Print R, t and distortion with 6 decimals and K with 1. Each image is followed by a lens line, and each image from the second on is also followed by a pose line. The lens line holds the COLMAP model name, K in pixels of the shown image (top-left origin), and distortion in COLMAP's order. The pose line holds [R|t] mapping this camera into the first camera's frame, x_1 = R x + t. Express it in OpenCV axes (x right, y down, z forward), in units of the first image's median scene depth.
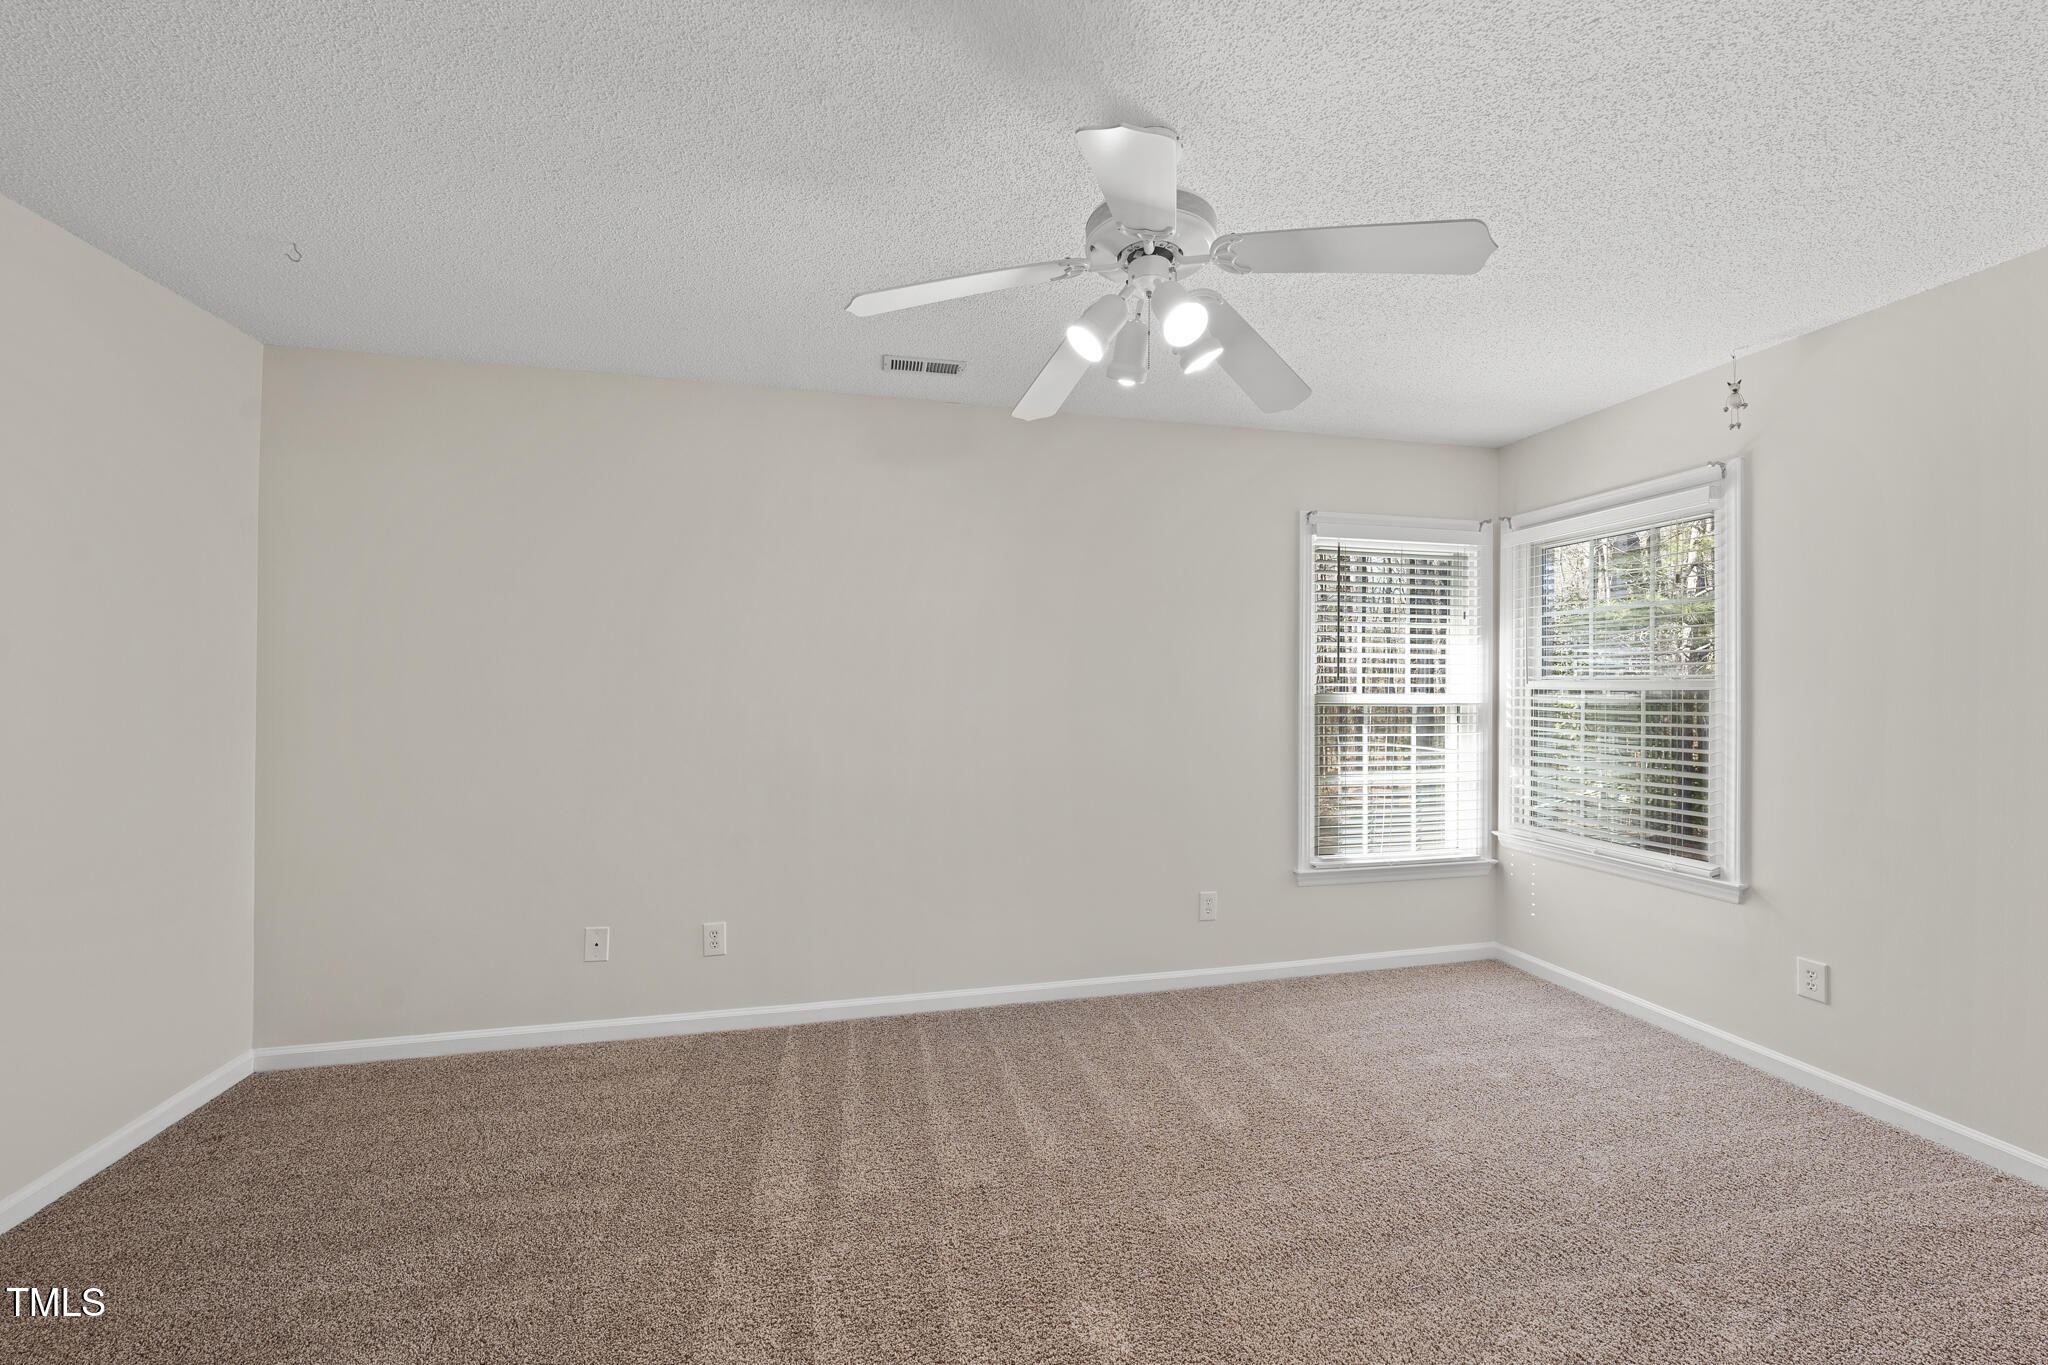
lens RADIAL K [[780.5, 0, 1028.7], [0, 780.5, 680.3], [0, 0, 1]] dist [-0.000493, 0.000115]
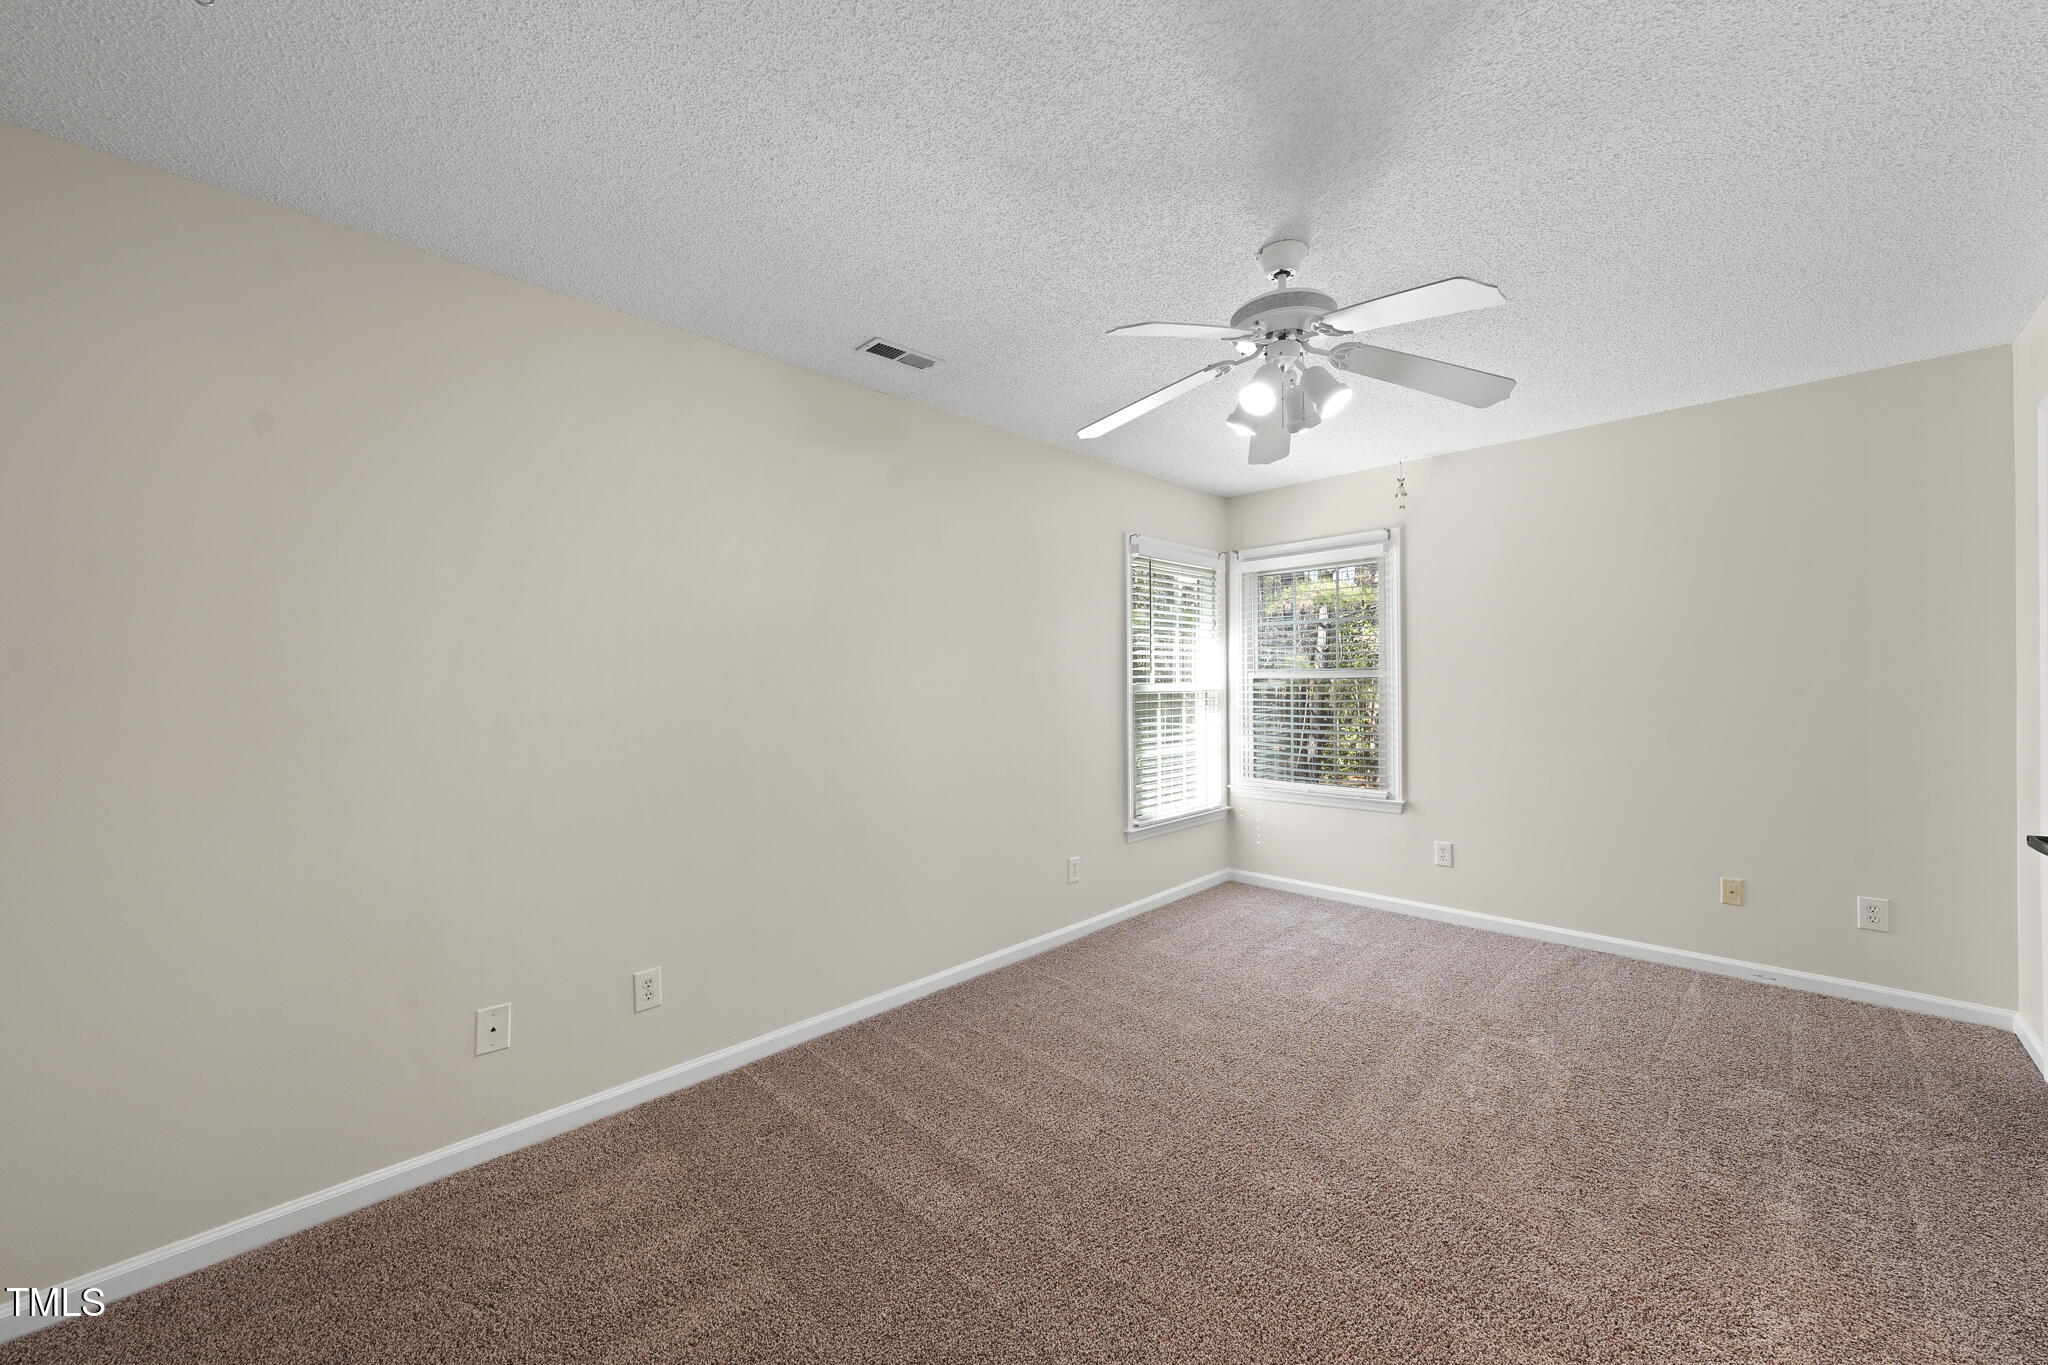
lens RADIAL K [[765.7, 0, 1025.5], [0, 765.7, 681.5], [0, 0, 1]] dist [-0.000287, 0.000065]
pose [[0.846986, -0.013898, 0.531434, -0.458022], [0.009889, 0.999897, 0.010389, -0.001419], [-0.531523, -0.003544, 0.847036, 0.087842]]
